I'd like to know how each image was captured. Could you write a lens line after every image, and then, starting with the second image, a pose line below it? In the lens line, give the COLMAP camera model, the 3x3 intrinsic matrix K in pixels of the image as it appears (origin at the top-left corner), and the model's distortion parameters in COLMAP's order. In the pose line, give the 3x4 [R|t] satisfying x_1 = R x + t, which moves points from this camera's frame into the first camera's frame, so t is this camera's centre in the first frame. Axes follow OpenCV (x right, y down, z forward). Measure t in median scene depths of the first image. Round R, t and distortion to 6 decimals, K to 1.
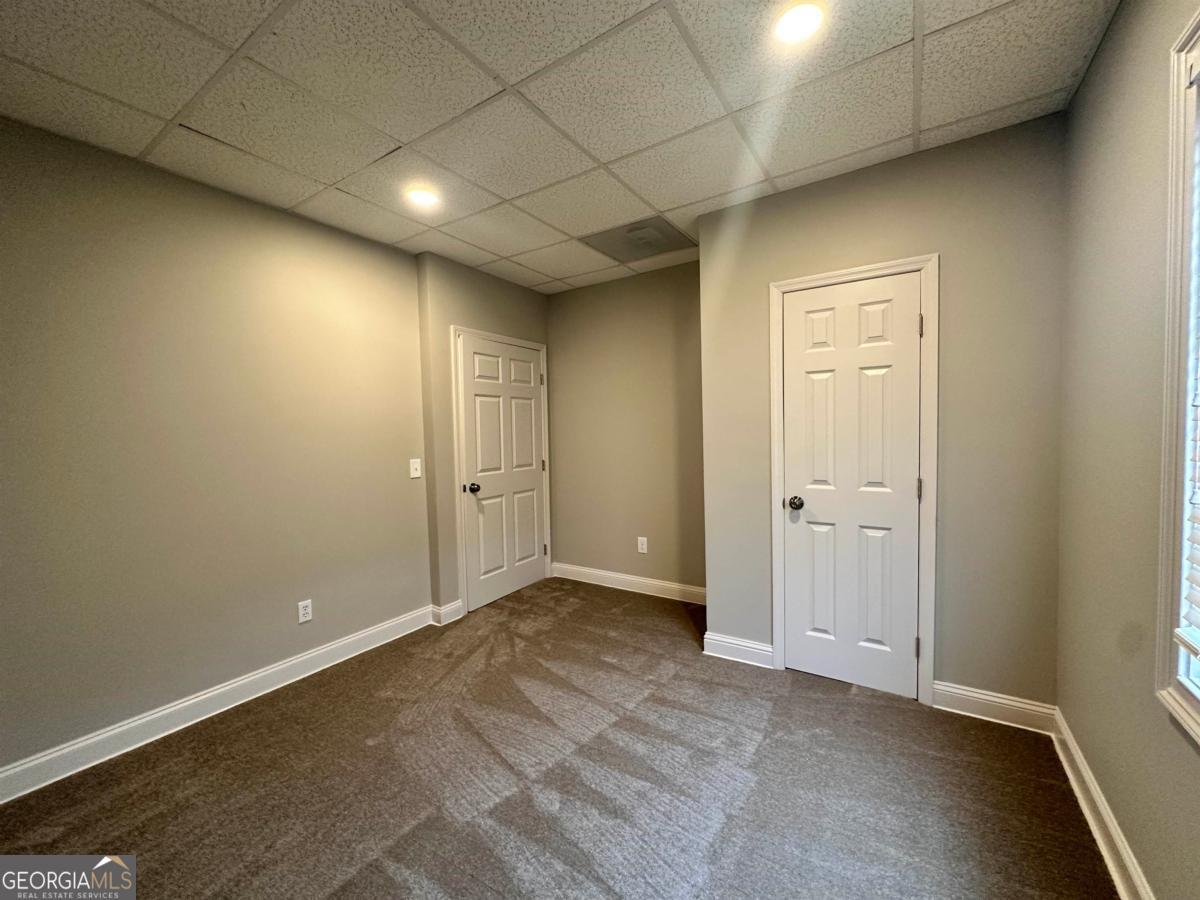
lens RADIAL K [[476.3, 0, 598.3], [0, 476.3, 451.0], [0, 0, 1]] dist [0.000122, 0.000024]
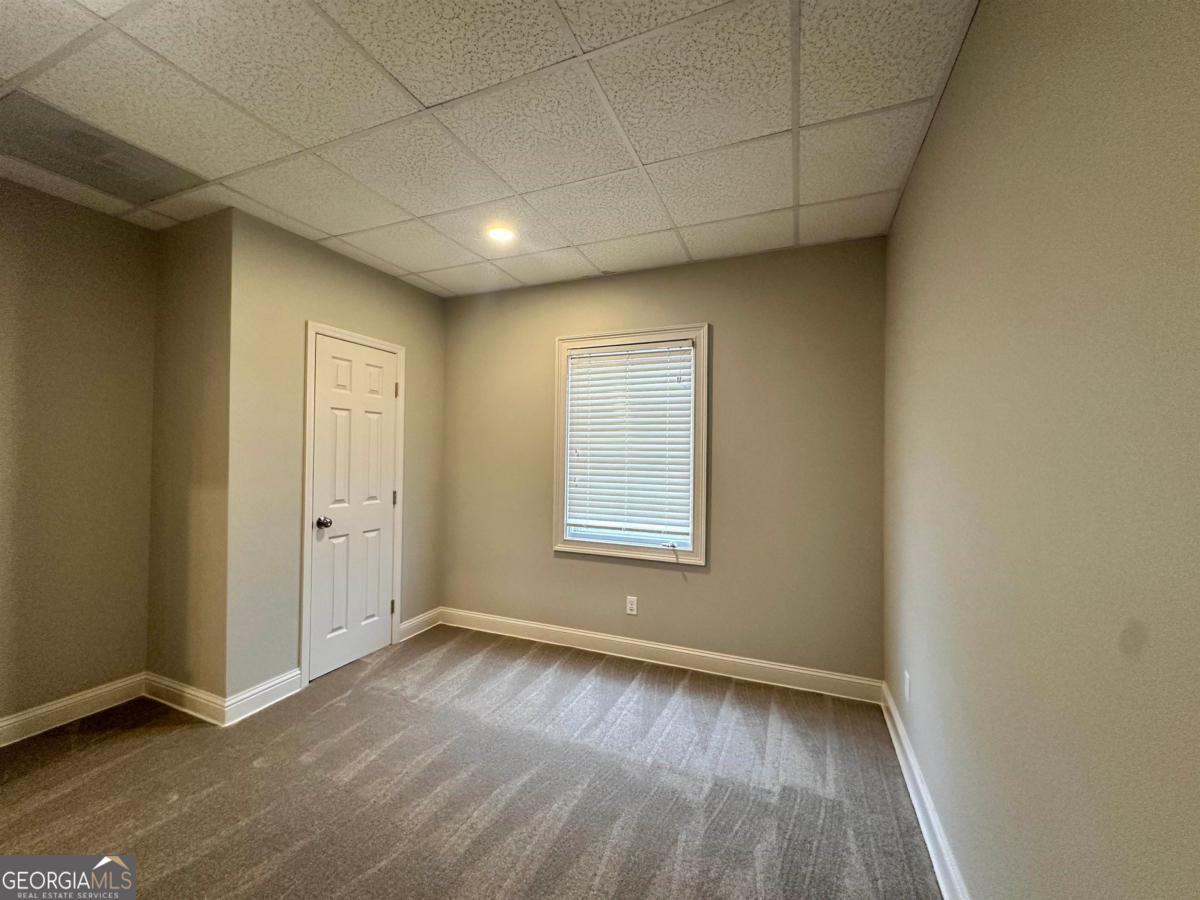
lens RADIAL K [[476.3, 0, 597.5], [0, 476.3, 451.2], [0, 0, 1]] dist [0.000122, 0.000024]
pose [[-0.187160, 0.033653, 0.981753, -0.829629], [0.037868, 0.998917, -0.027022, -0.002820], [-0.981599, 0.032119, -0.188232, 0.588382]]
